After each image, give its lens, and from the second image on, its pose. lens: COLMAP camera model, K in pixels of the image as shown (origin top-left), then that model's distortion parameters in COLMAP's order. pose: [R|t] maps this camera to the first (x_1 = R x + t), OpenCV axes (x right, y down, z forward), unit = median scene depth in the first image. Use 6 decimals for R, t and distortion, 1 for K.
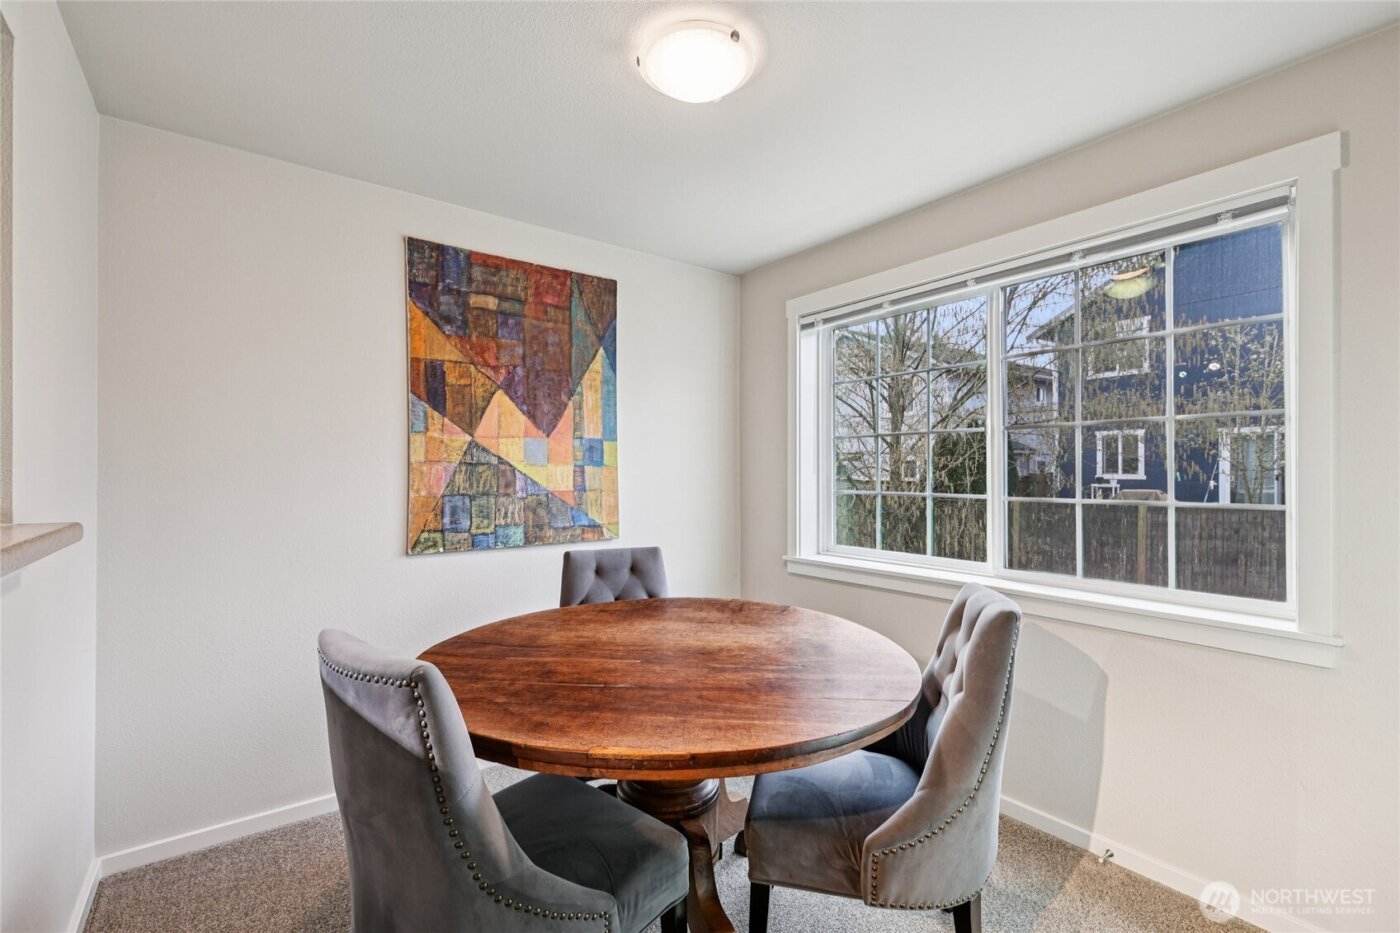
lens RADIAL K [[622.5, 0, 708.2], [0, 622.5, 467.2], [0, 0, 1]] dist [-0.000463, 0.000892]
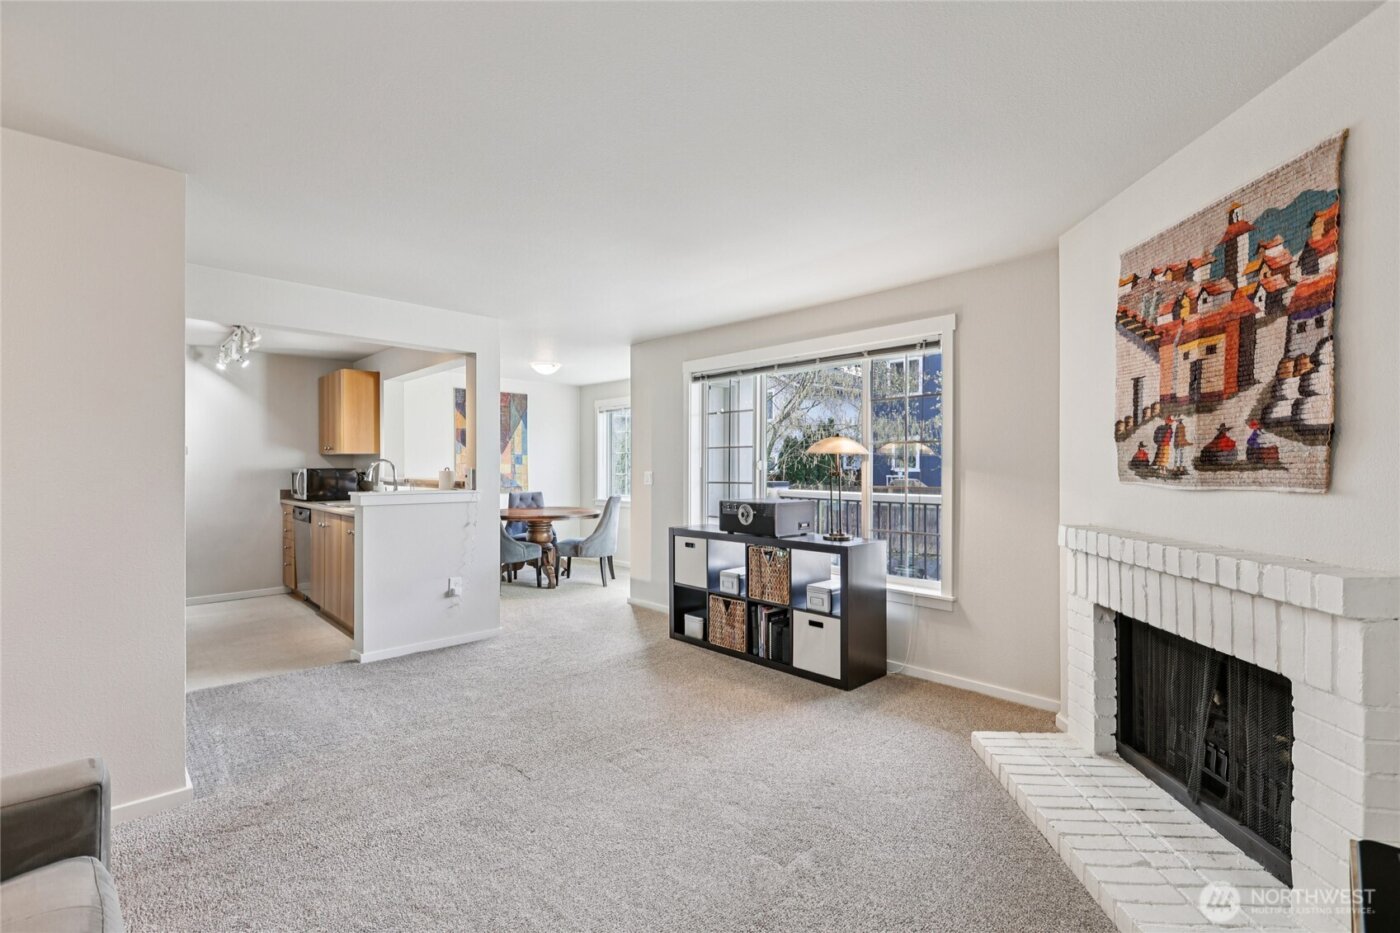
lens RADIAL K [[622.5, 0, 708.2], [0, 622.5, 467.2], [0, 0, 1]] dist [-0.000463, 0.000892]
pose [[0.992010, 0.000414, 0.126161, 0.324440], [-0.001610, 0.999955, 0.009382, -0.018493], [-0.126151, -0.009510, 0.991965, -1.985071]]
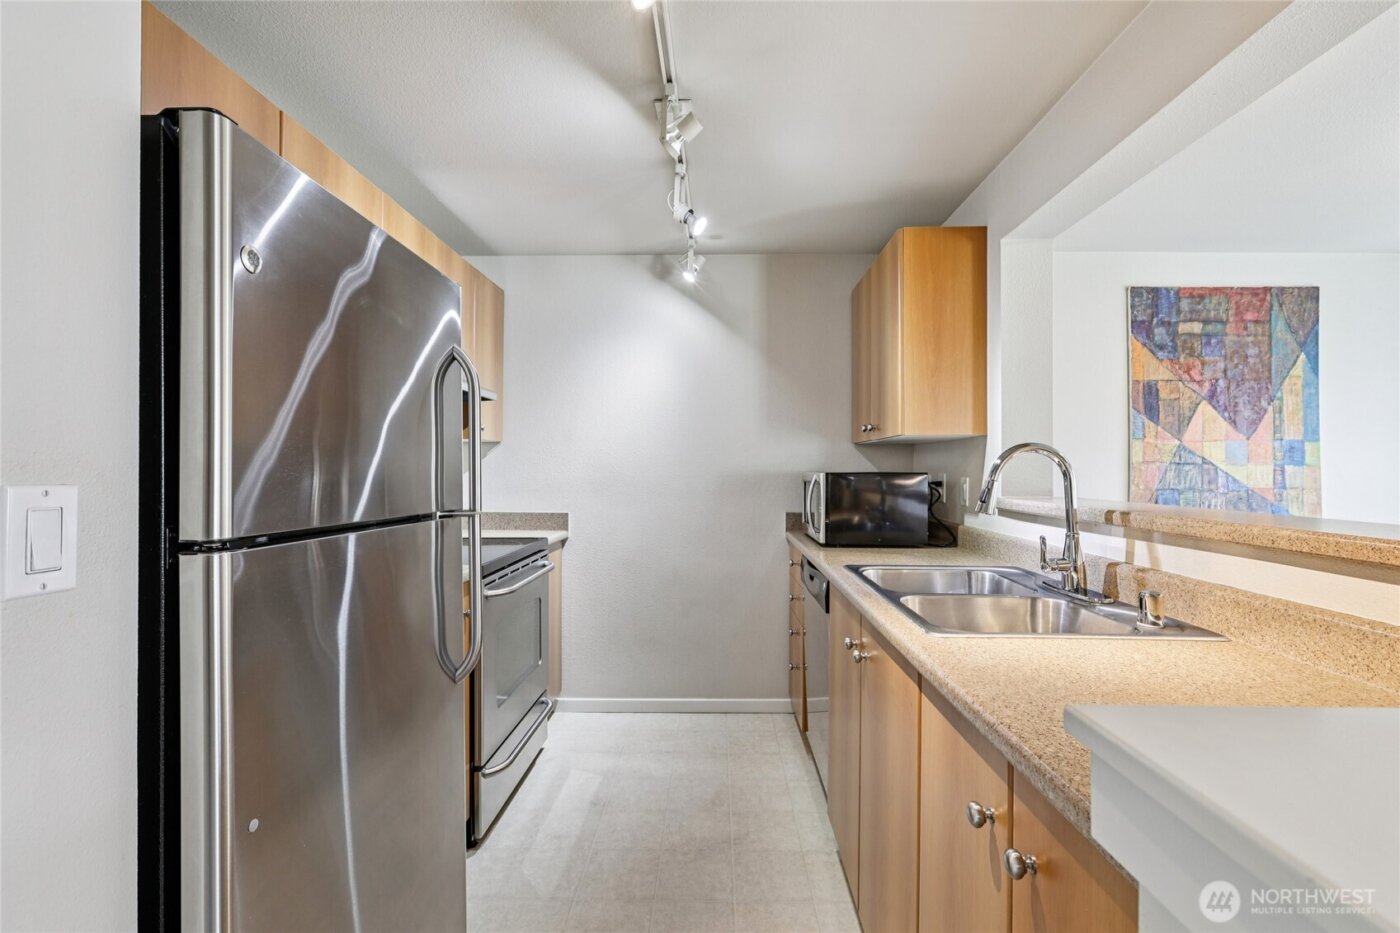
lens RADIAL K [[622.5, 0, 708.2], [0, 622.5, 467.2], [0, 0, 1]] dist [-0.000463, 0.000892]
pose [[0.785274, 0.002389, -0.619144, -0.345473], [-0.000976, 0.999996, 0.002621, -0.000895], [0.619148, -0.001454, 0.785273, -0.506872]]
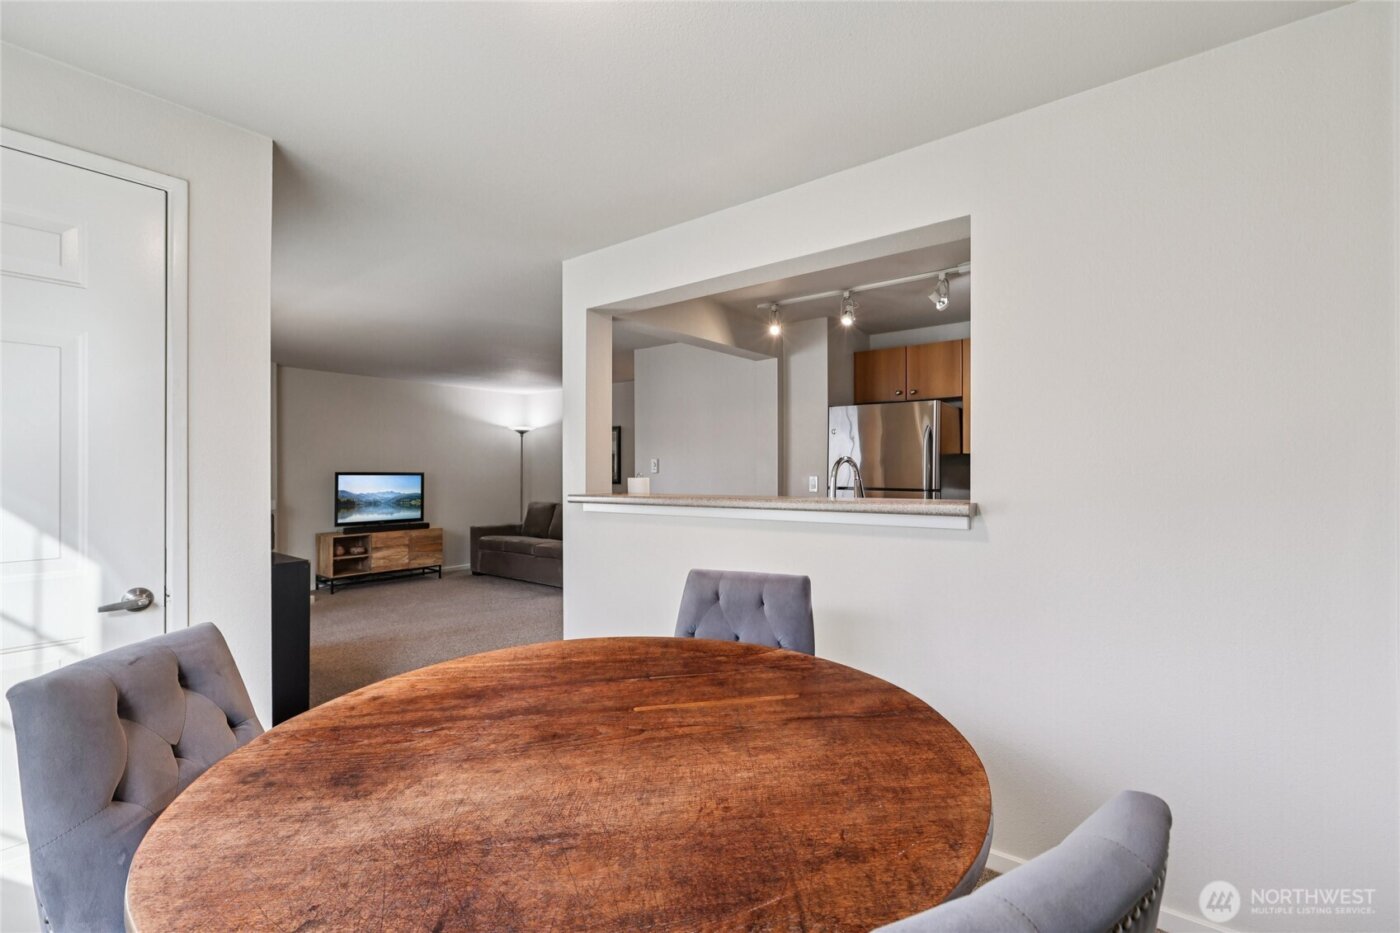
lens RADIAL K [[622.5, 0, 708.2], [0, 622.5, 467.2], [0, 0, 1]] dist [-0.000463, 0.000892]
pose [[-0.966654, 0.000598, -0.256084, 0.001808], [0.005311, 0.999829, -0.017715, 0.009327], [0.256030, -0.018484, -0.966492, 1.013257]]
